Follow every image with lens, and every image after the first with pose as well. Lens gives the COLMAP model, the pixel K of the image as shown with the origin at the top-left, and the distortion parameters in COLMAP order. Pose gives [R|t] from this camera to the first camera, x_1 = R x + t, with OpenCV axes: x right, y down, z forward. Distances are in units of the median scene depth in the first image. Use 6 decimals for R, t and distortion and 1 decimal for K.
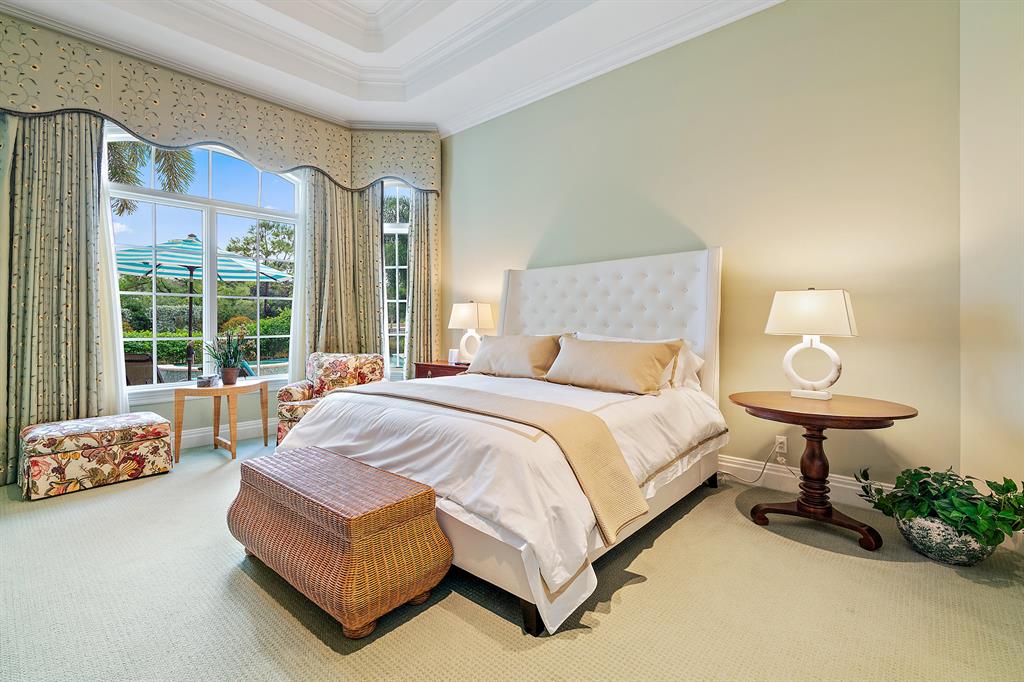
lens RADIAL K [[470.2, 0, 517.7], [0, 470.2, 324.7], [0, 0, 1]] dist [-0.011233, 0.000960]
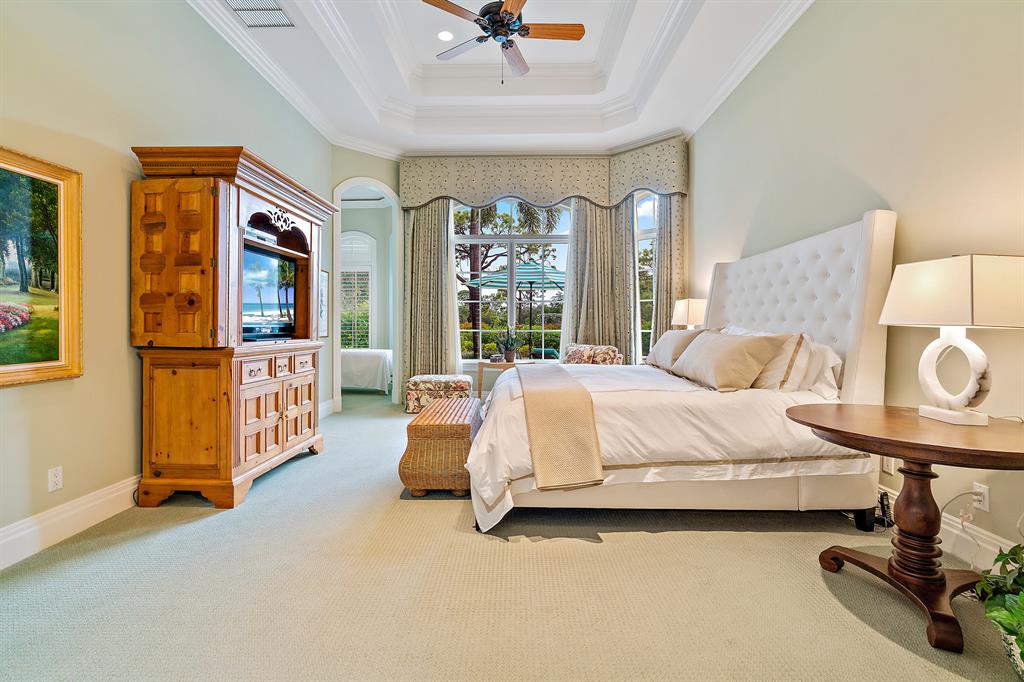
lens RADIAL K [[470.2, 0, 510.0], [0, 470.2, 330.0], [0, 0, 1]] dist [-0.011233, 0.000960]
pose [[0.643632, 0.009102, -0.765281, 0.560031], [-0.005318, 0.999958, 0.007421, 0.018994], [0.765317, -0.000707, 0.643653, 0.070813]]
